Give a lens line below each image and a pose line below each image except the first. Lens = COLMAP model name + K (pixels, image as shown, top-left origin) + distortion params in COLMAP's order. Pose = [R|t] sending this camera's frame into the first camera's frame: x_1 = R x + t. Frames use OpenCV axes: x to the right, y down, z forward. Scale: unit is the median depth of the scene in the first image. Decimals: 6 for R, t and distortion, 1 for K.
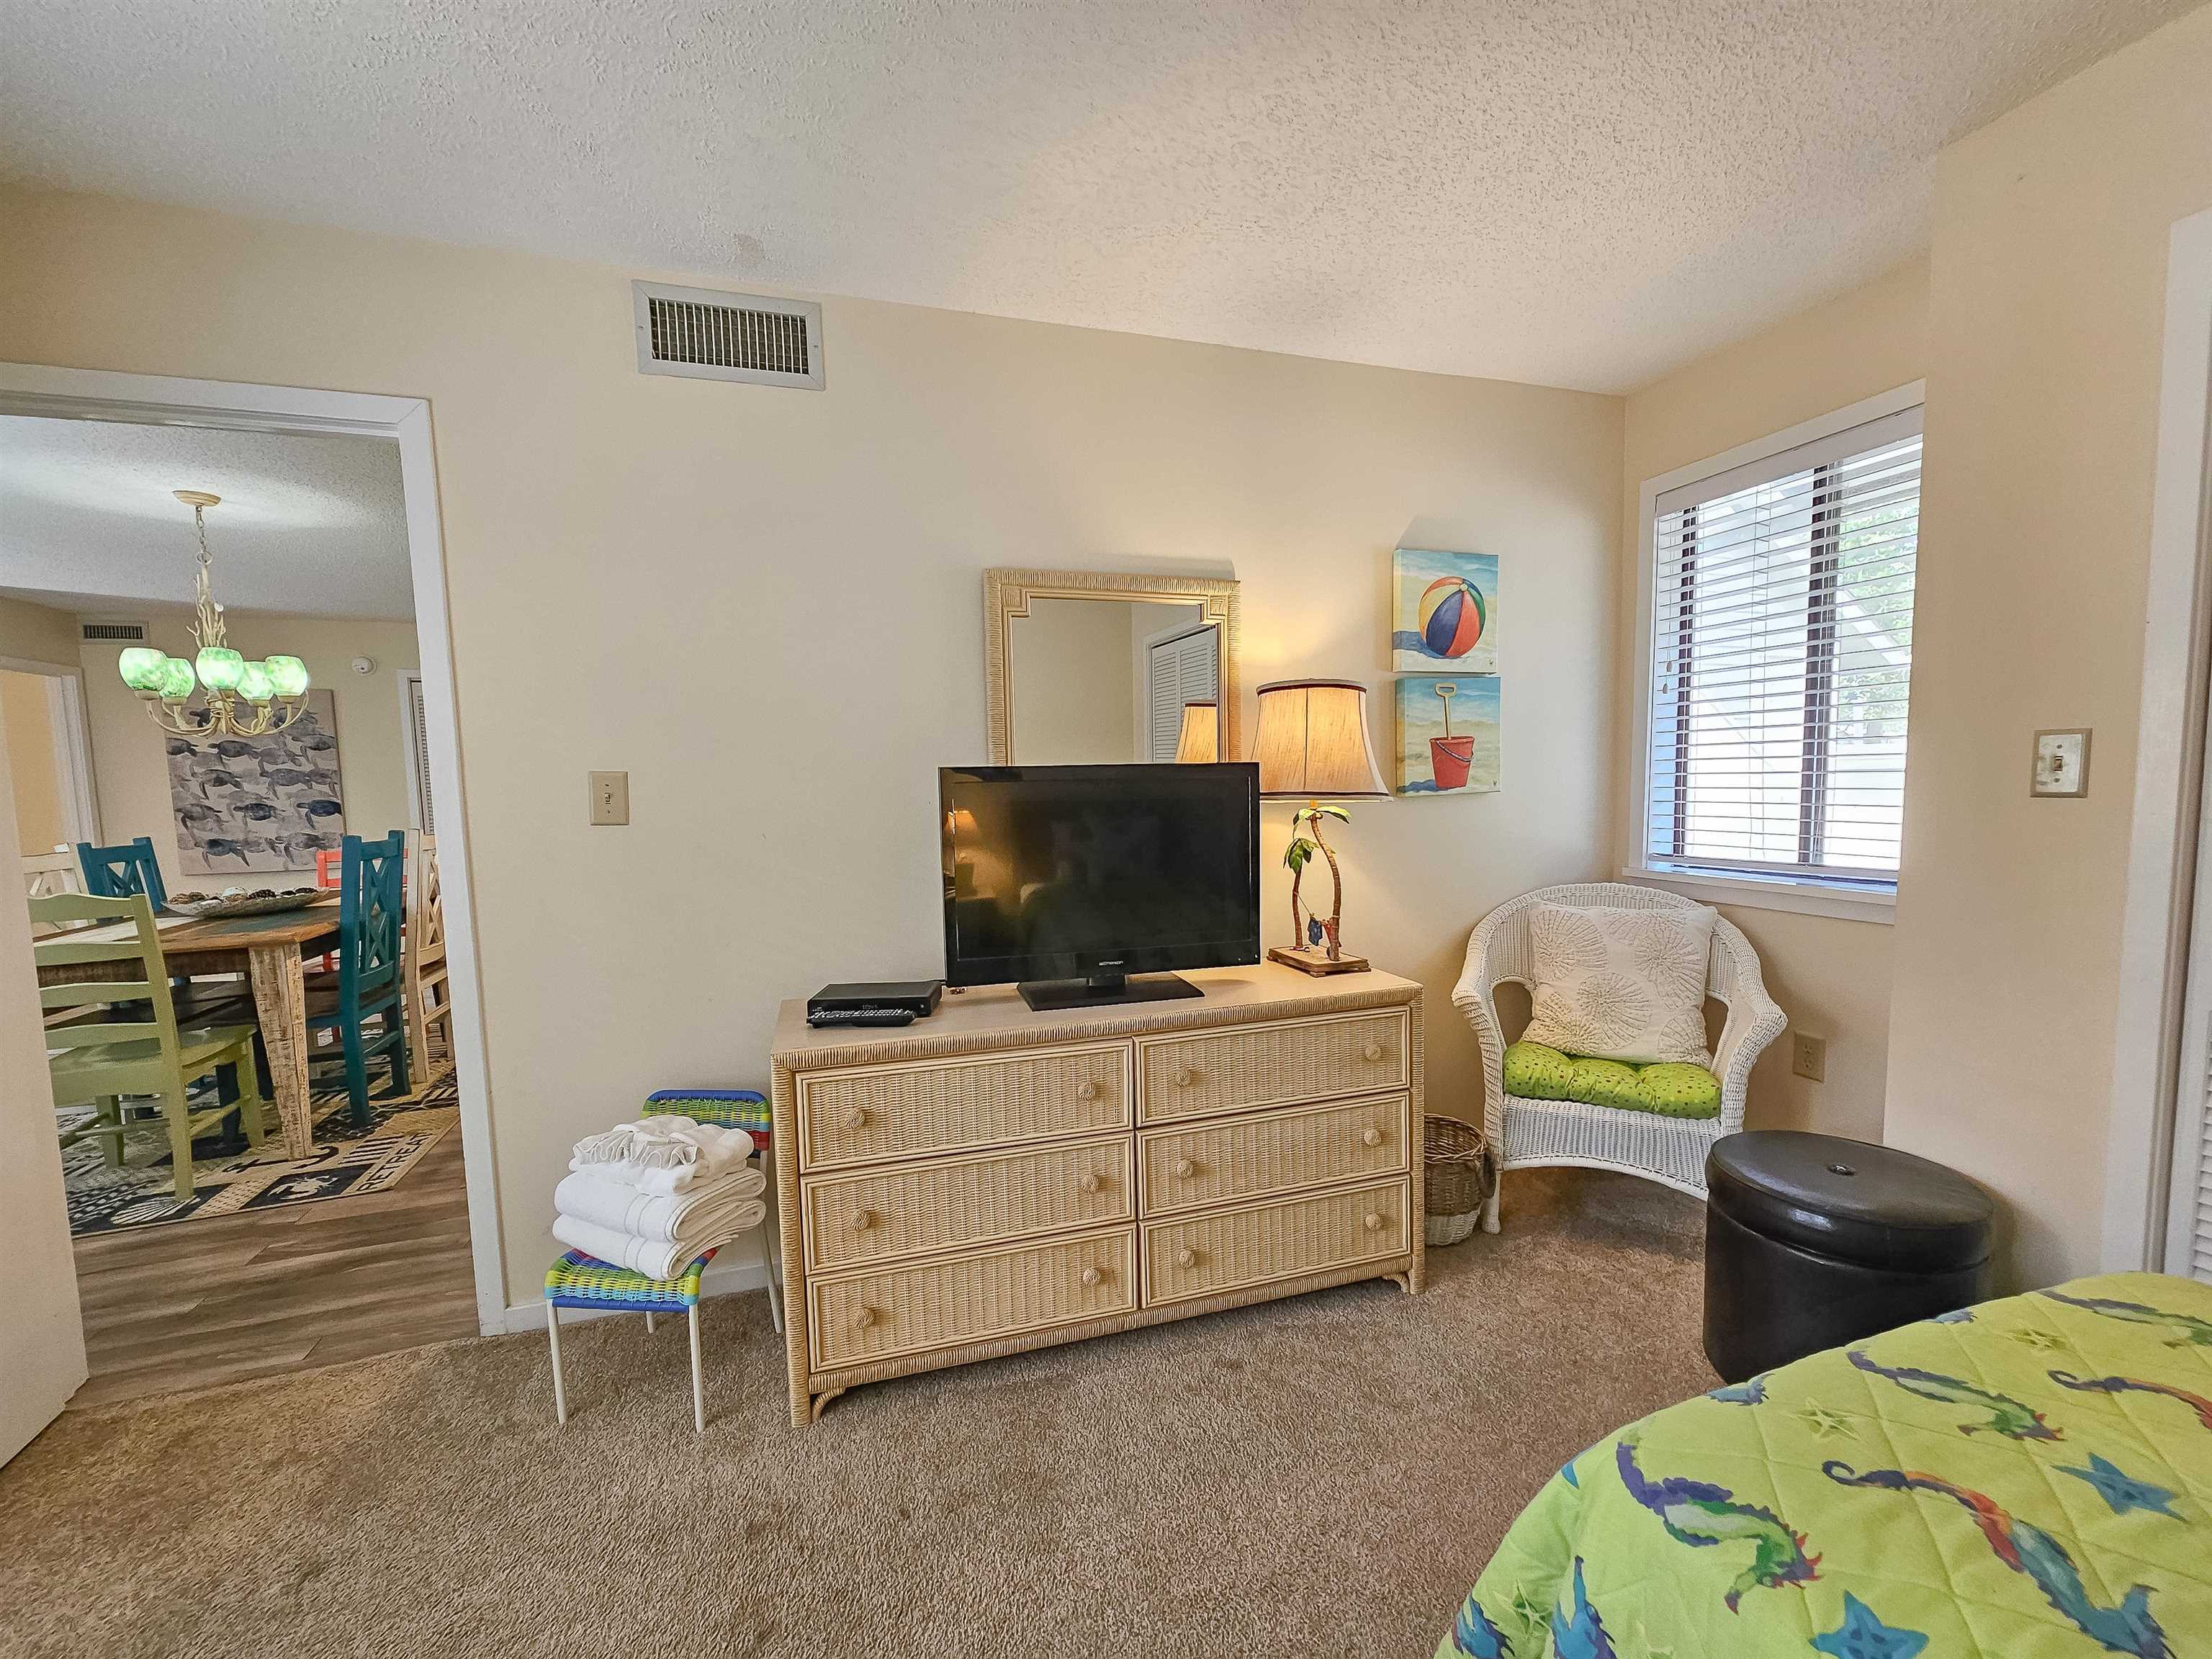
lens RADIAL K [[906.4, 0, 1104.7], [0, 906.4, 855.4], [0, 0, 1]] dist [0.000434, -0.000146]
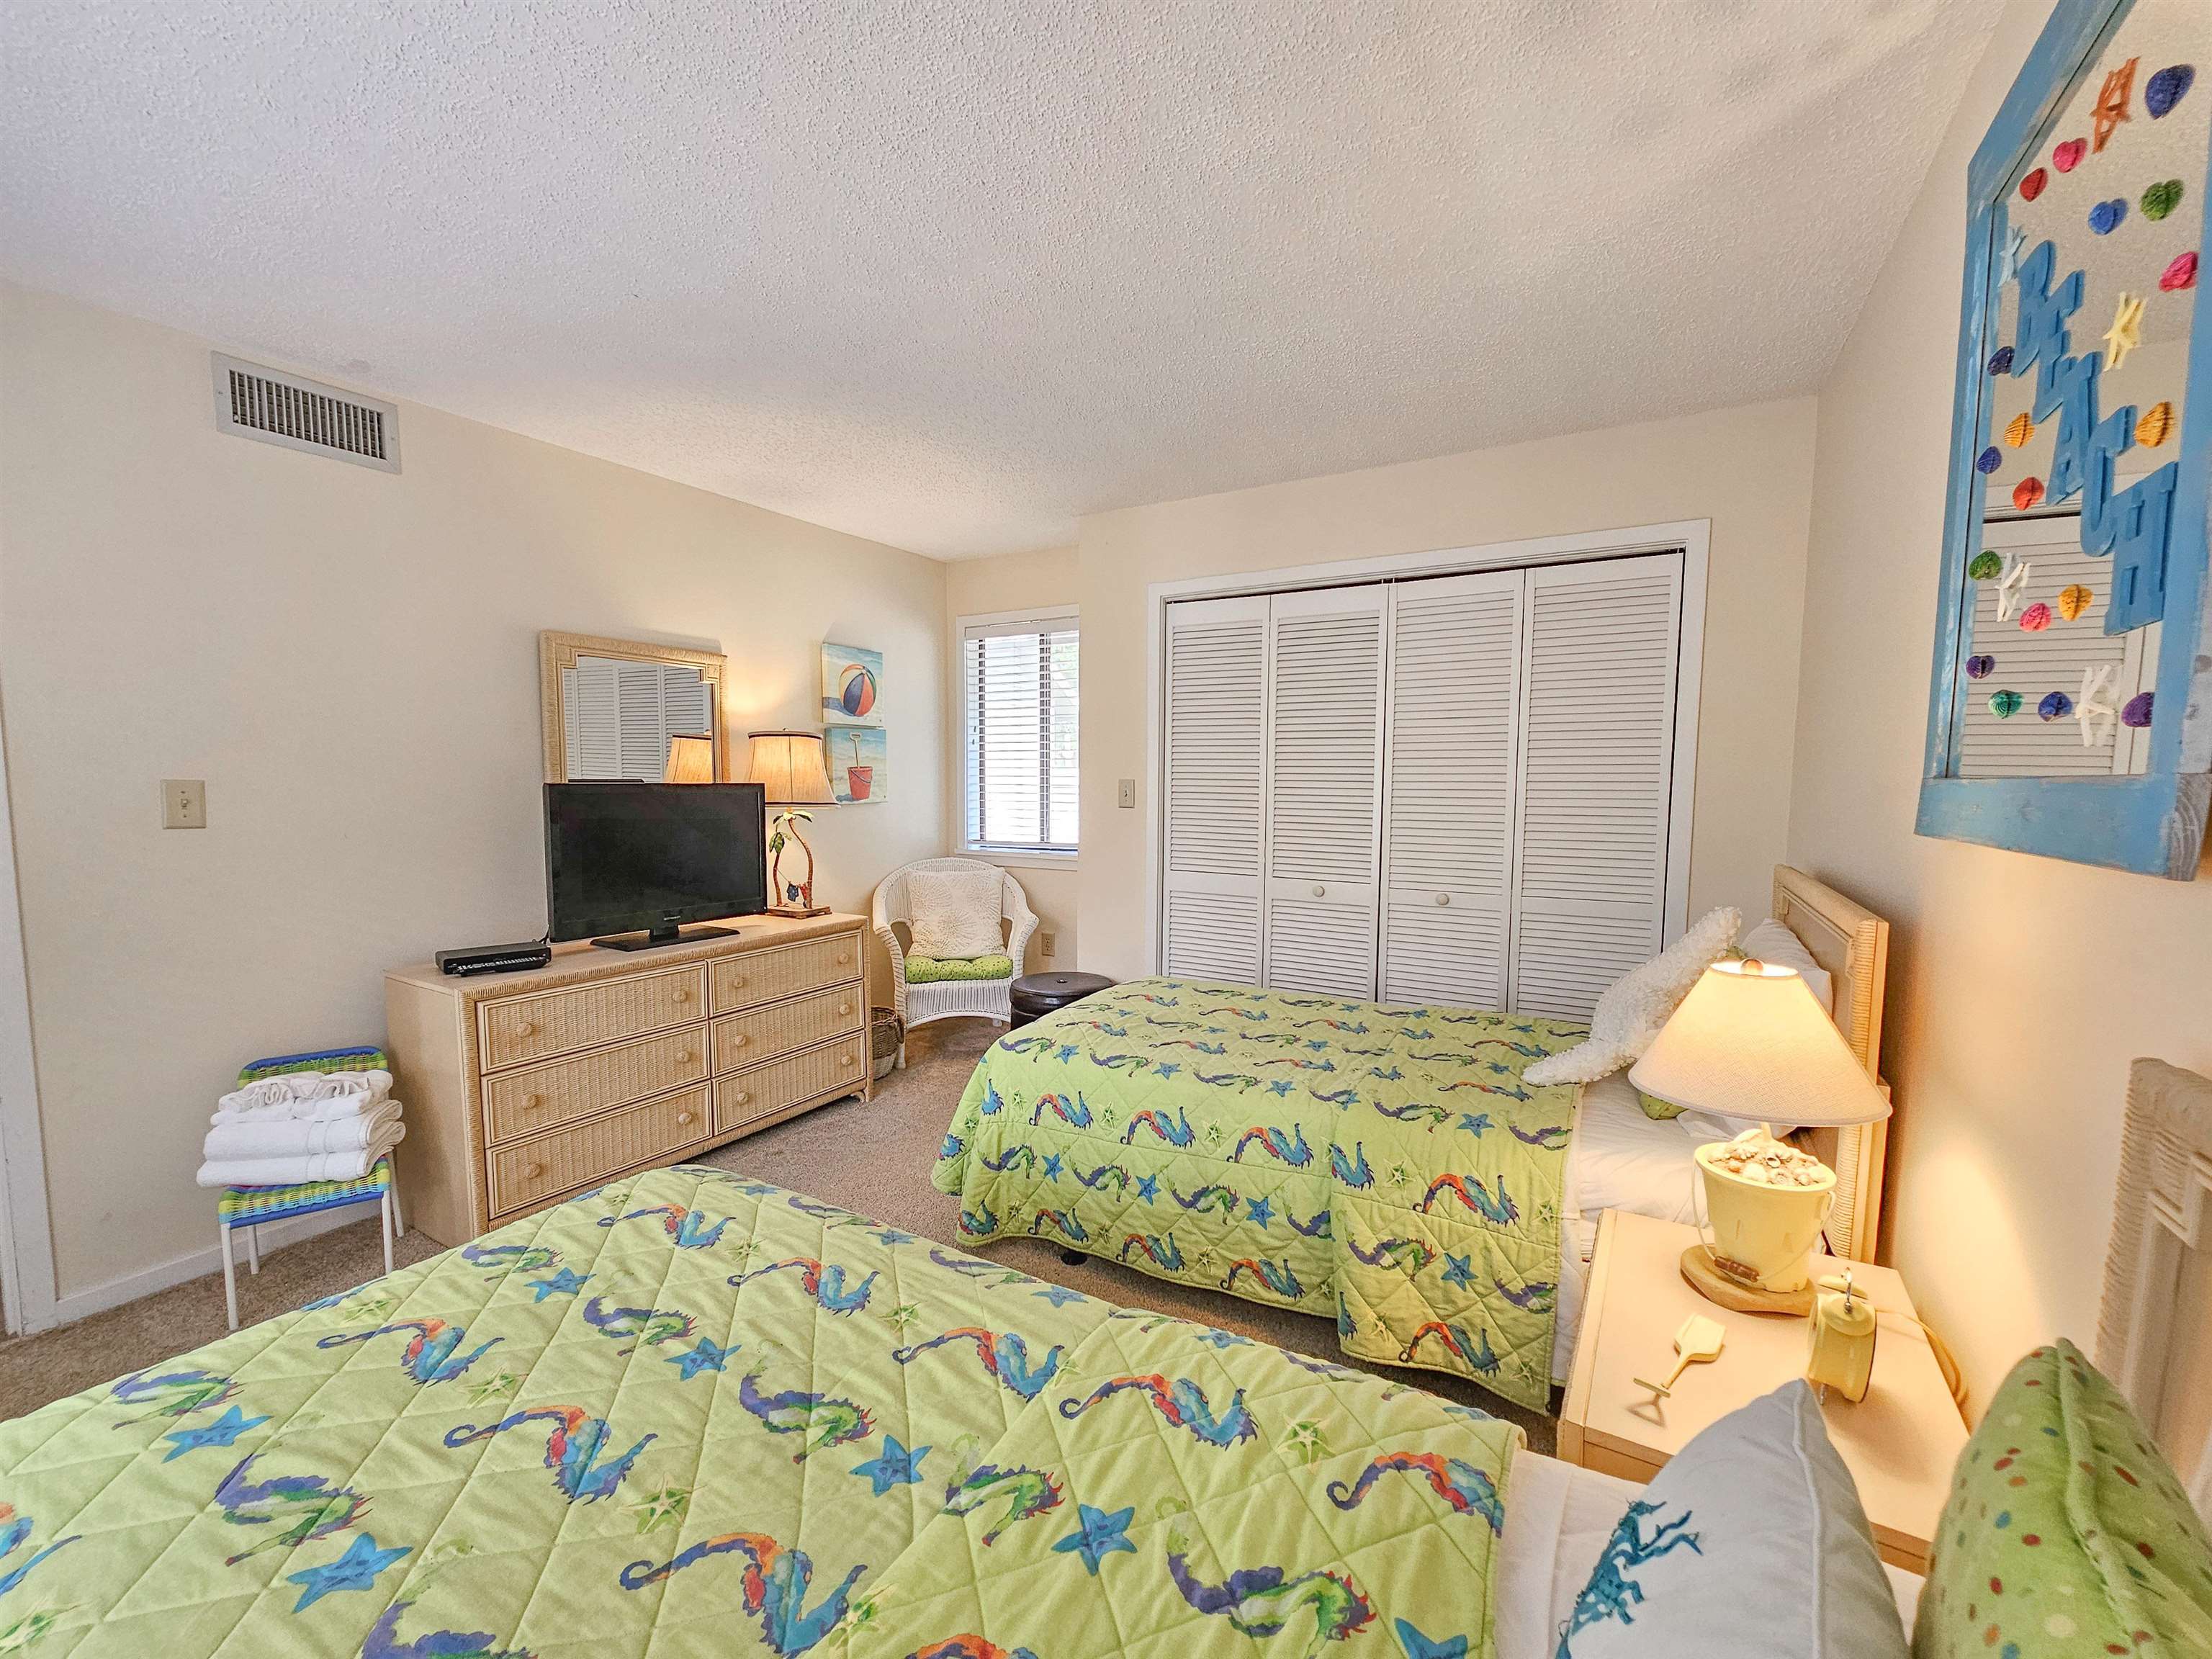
lens RADIAL K [[906.4, 0, 1104.7], [0, 906.4, 855.4], [0, 0, 1]] dist [0.000434, -0.000146]
pose [[0.745664, -0.032364, 0.665535, -0.399004], [0.036368, 0.999308, 0.007848, 0.028197], [-0.665328, 0.018352, 0.746325, -0.507424]]
